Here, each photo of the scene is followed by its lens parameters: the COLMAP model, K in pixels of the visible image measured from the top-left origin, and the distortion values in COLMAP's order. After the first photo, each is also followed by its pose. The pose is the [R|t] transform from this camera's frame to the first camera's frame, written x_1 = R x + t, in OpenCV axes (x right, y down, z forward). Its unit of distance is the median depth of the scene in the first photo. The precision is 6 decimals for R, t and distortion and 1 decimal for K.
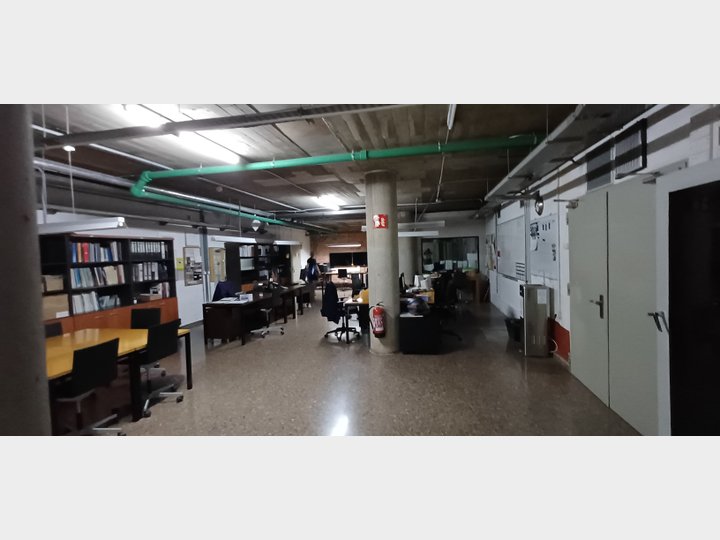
lens RADIAL K [[334.6, 0, 360.0], [0, 334.6, 266.9], [0, 0, 1]] dist [0.005470, 0.001290]
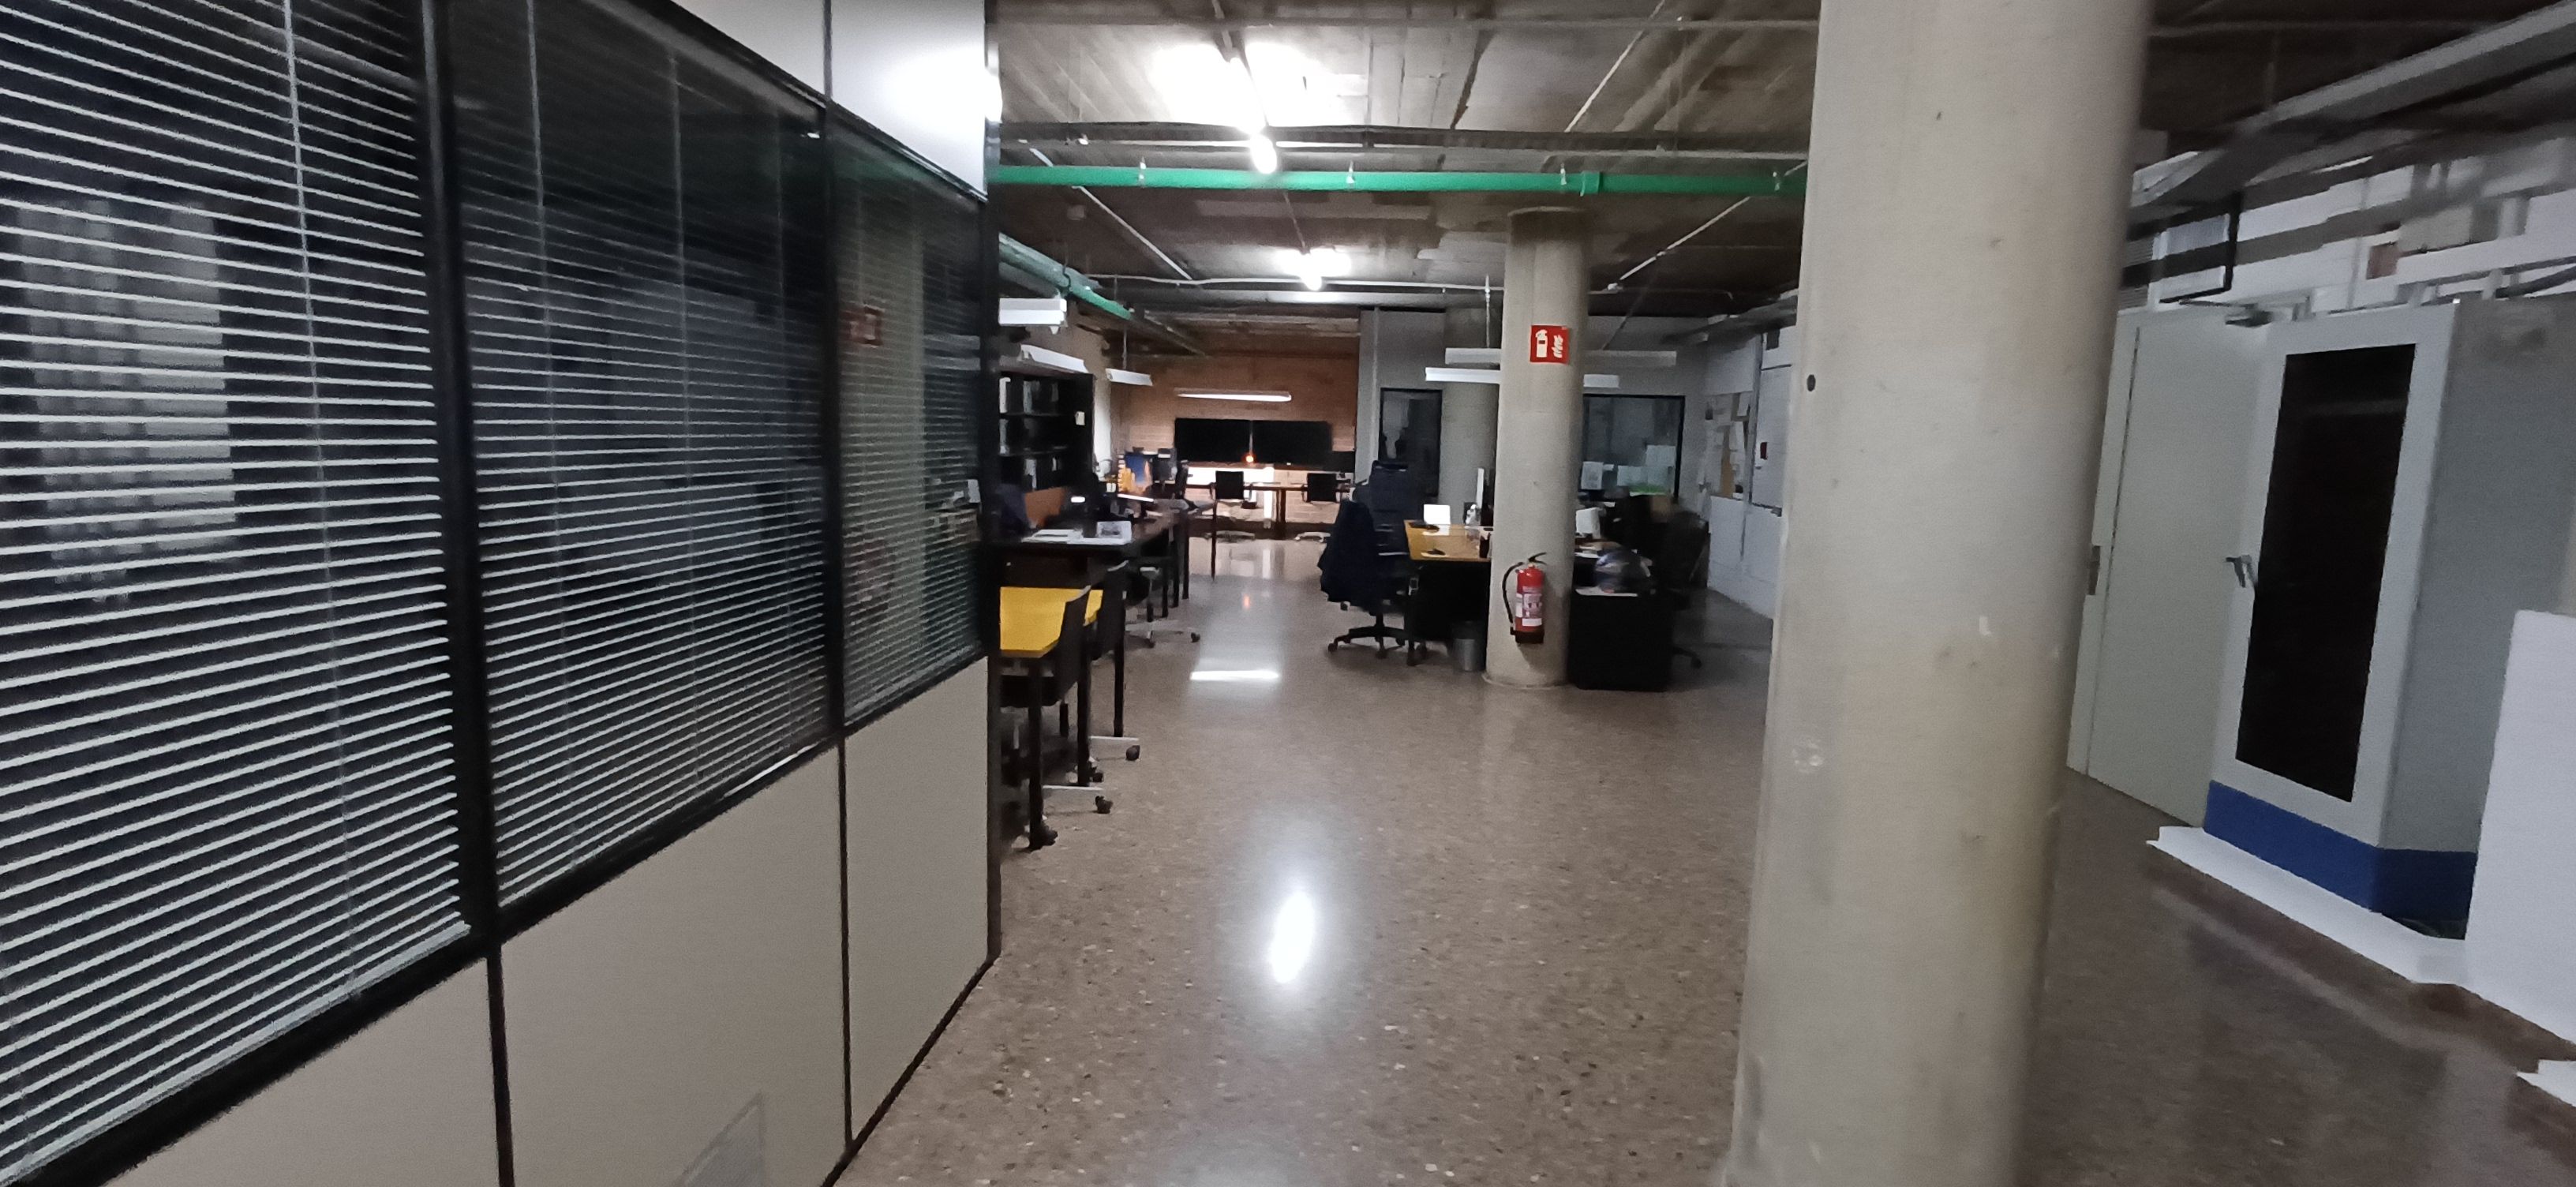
lens RADIAL K [[1180.9, 0, 1290.2], [0, 1180.9, 595.4], [0, 0, 1]] dist [-0.002331, -0.000823]
pose [[0.990011, 0.043702, 0.134049, -0.346864], [-0.056792, 0.993814, 0.095439, 0.032543], [-0.129049, -0.102098, 0.986368, -0.277378]]
